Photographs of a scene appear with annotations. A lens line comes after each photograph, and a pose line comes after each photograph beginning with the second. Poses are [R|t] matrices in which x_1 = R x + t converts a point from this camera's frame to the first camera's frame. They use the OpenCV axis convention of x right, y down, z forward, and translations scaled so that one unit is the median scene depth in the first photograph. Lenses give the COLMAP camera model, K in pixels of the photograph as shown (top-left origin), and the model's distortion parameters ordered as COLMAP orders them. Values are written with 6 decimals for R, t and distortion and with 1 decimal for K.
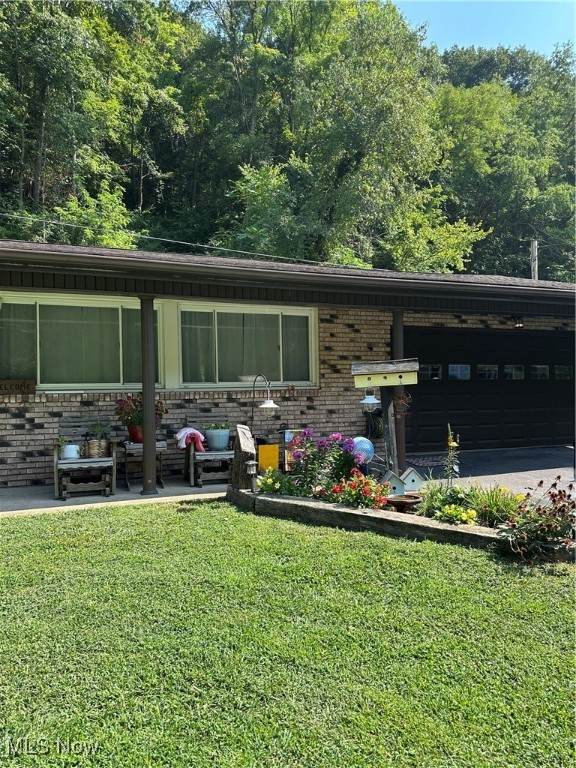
lens RADIAL K [[517.0, 0, 285.7], [0, 517.0, 394.8], [0, 0, 1]] dist [0.002128, -0.001221]
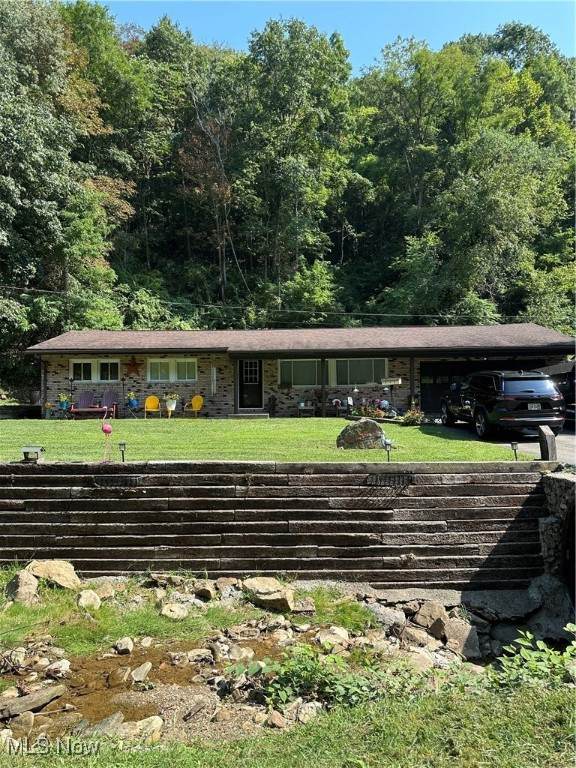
lens RADIAL K [[551.0, 0, 288.0], [0, 551.0, 384.0], [0, 0, 1]] dist [0.006238, -0.000499]
pose [[0.923194, -0.011052, -0.384175, 0.361450], [-0.004097, 0.999247, -0.038593, 0.044749], [0.384312, 0.037203, 0.922453, -0.963827]]
